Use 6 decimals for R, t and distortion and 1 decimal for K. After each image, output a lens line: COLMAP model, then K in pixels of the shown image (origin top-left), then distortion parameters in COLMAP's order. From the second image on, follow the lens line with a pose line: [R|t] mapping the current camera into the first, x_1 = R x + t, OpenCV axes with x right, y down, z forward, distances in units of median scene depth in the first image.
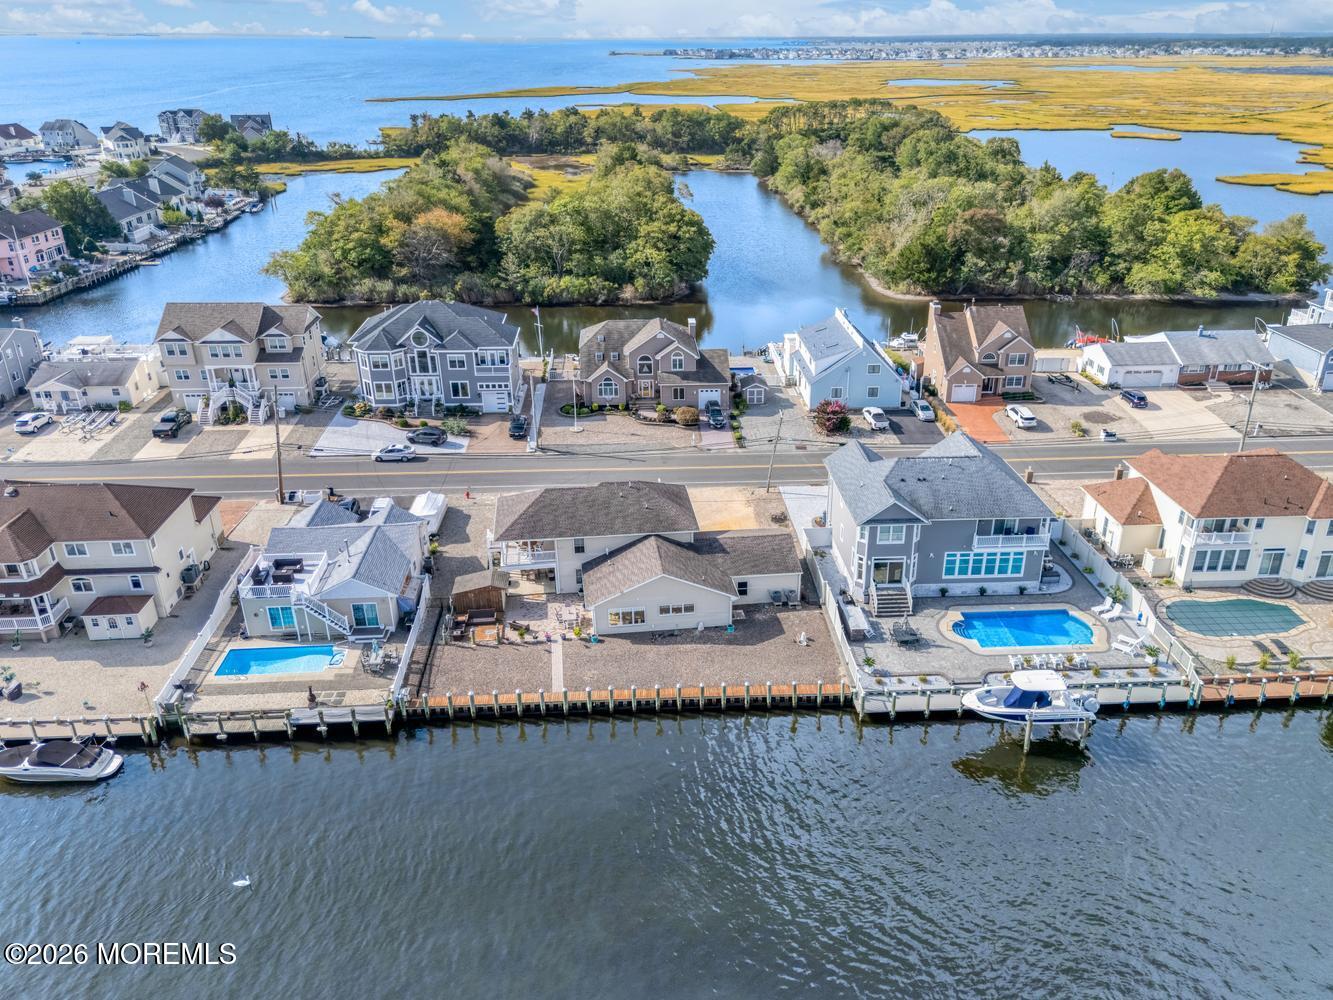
lens RADIAL K [[1004.5, 0, 680.4], [0, 1004.5, 492.7], [0, 0, 1]] dist [0.077731, -0.069552]
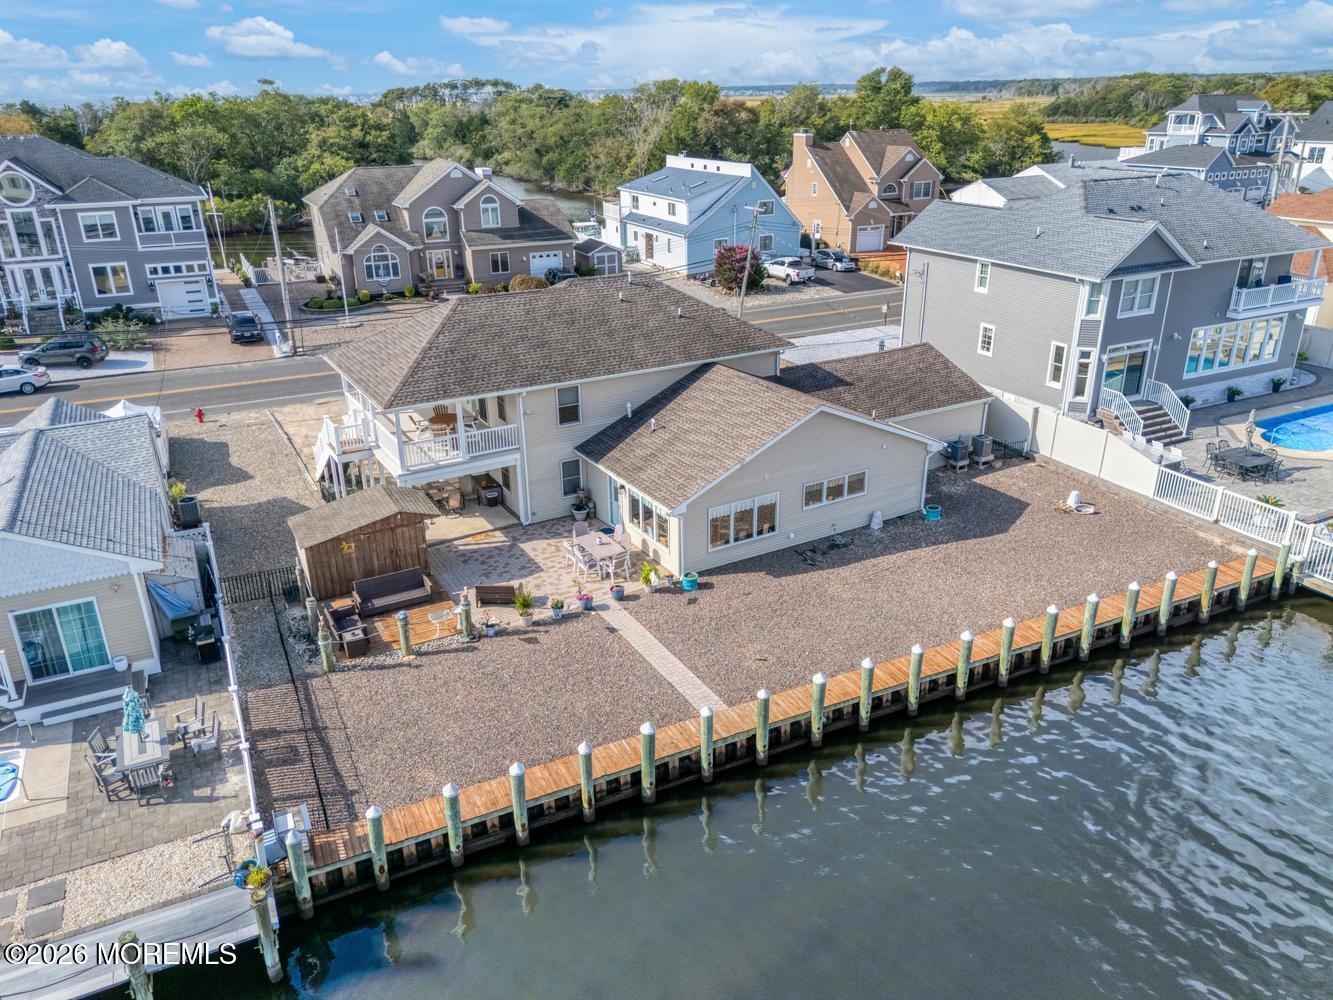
lens RADIAL K [[1004.5, 0, 667.4], [0, 1004.5, 489.7], [0, 0, 1]] dist [0.077731, -0.069552]
pose [[0.925709, -0.158243, 0.343544, -0.179452], [0.173686, 0.984695, -0.014440, 0.085630], [-0.336001, 0.073036, 0.939026, 0.466996]]
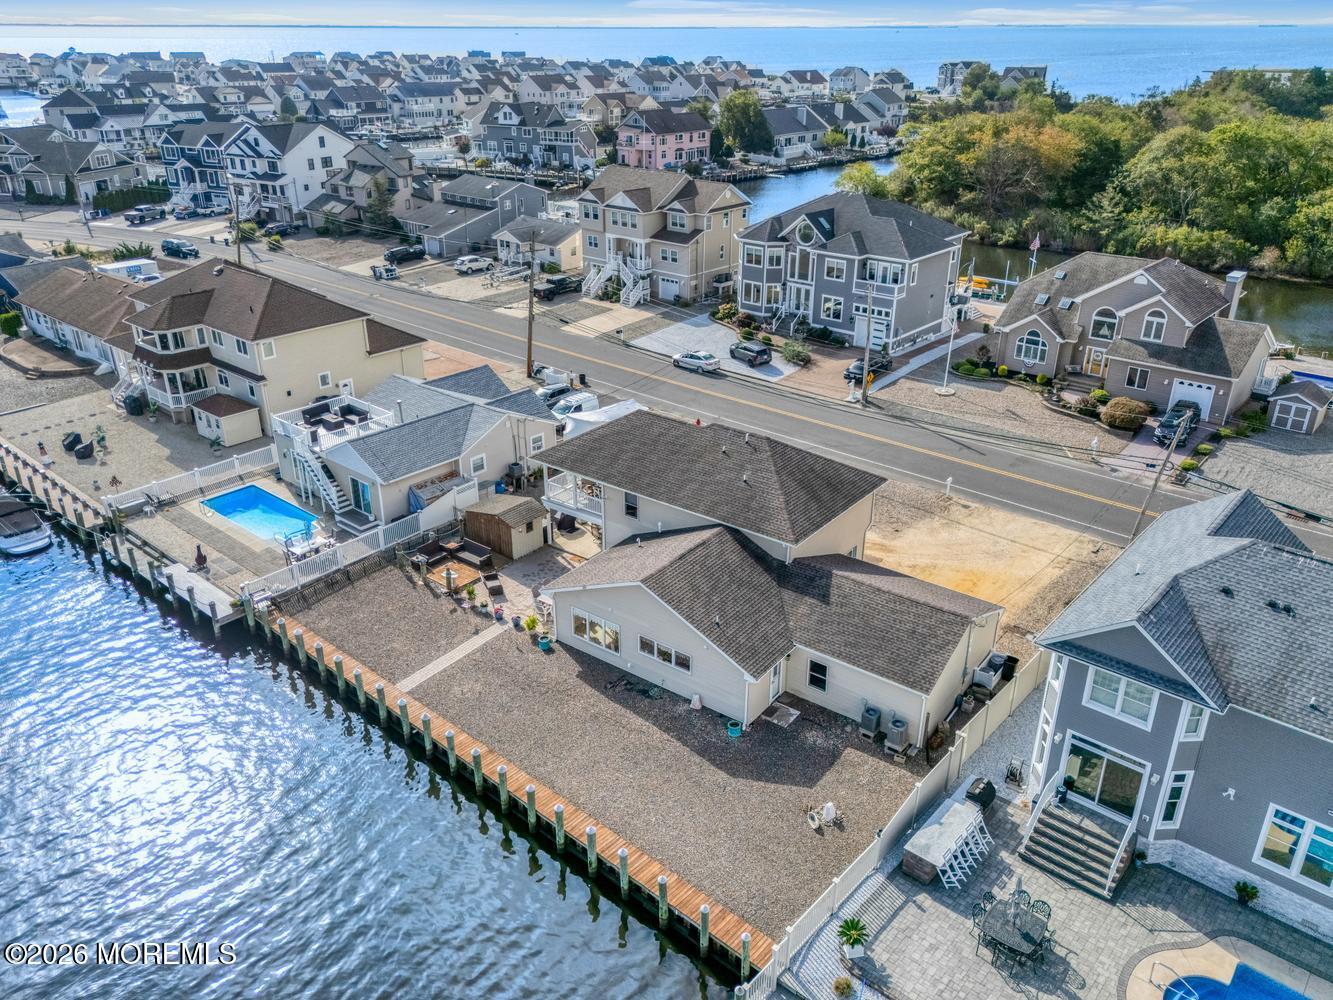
lens RADIAL K [[1004.5, 0, 657.8], [0, 1004.5, 480.9], [0, 0, 1]] dist [0.077731, -0.069552]
pose [[0.707542, 0.286263, -0.646094, 0.257885], [-0.287355, 0.951825, 0.107038, -0.027484], [0.645609, 0.109924, 0.755715, 0.438019]]
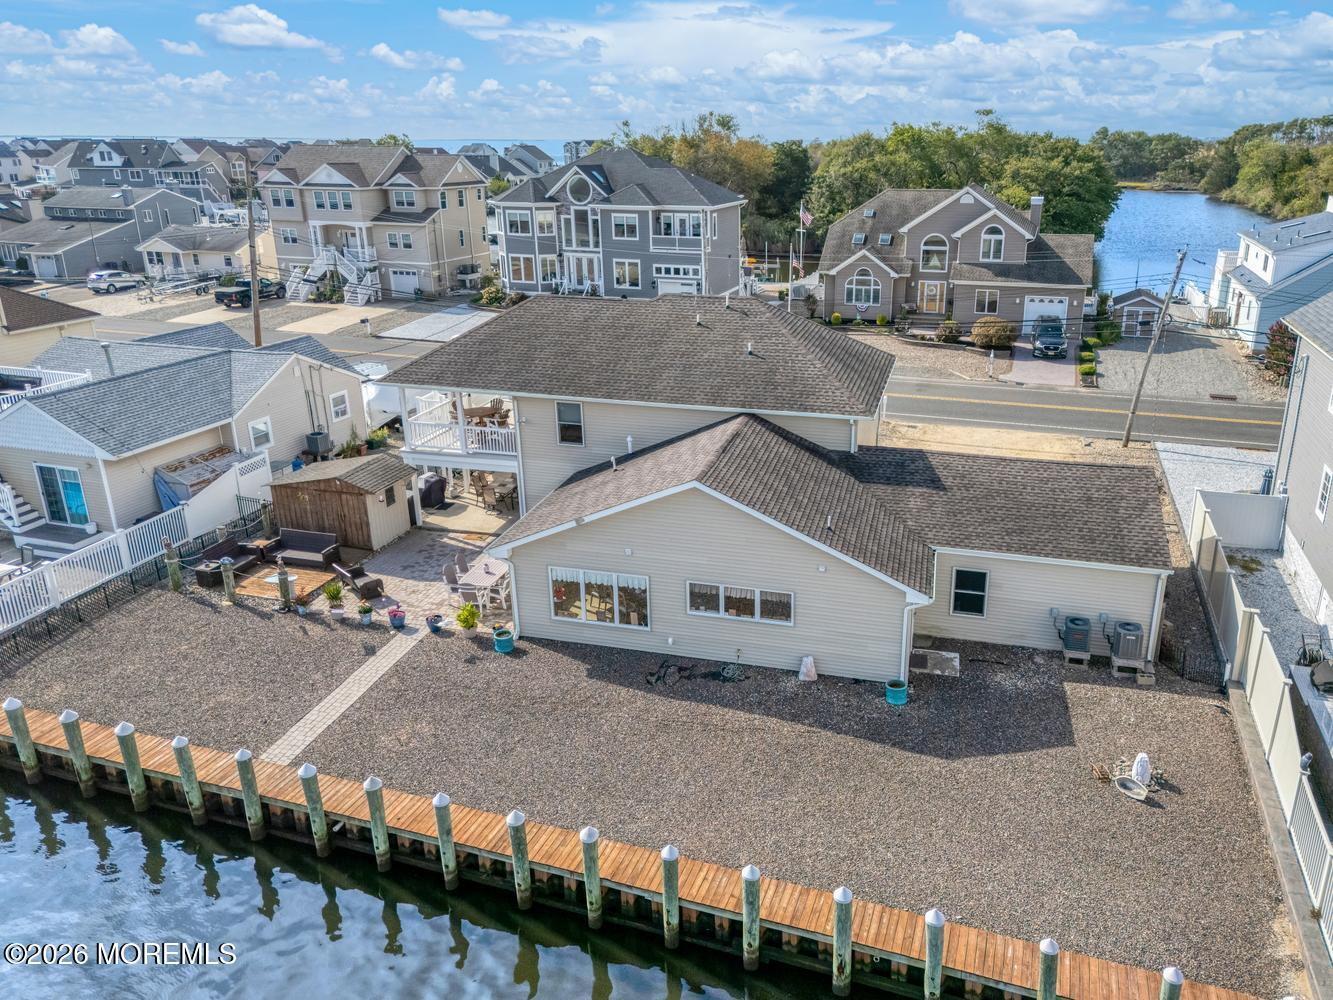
lens RADIAL K [[1004.5, 0, 674.0], [0, 1004.5, 509.7], [0, 0, 1]] dist [0.077731, -0.069552]
pose [[0.920436, 0.128491, -0.369171, 0.075769], [-0.153969, 0.987255, -0.040266, 0.079590], [0.359292, 0.093903, 0.928489, 0.526832]]
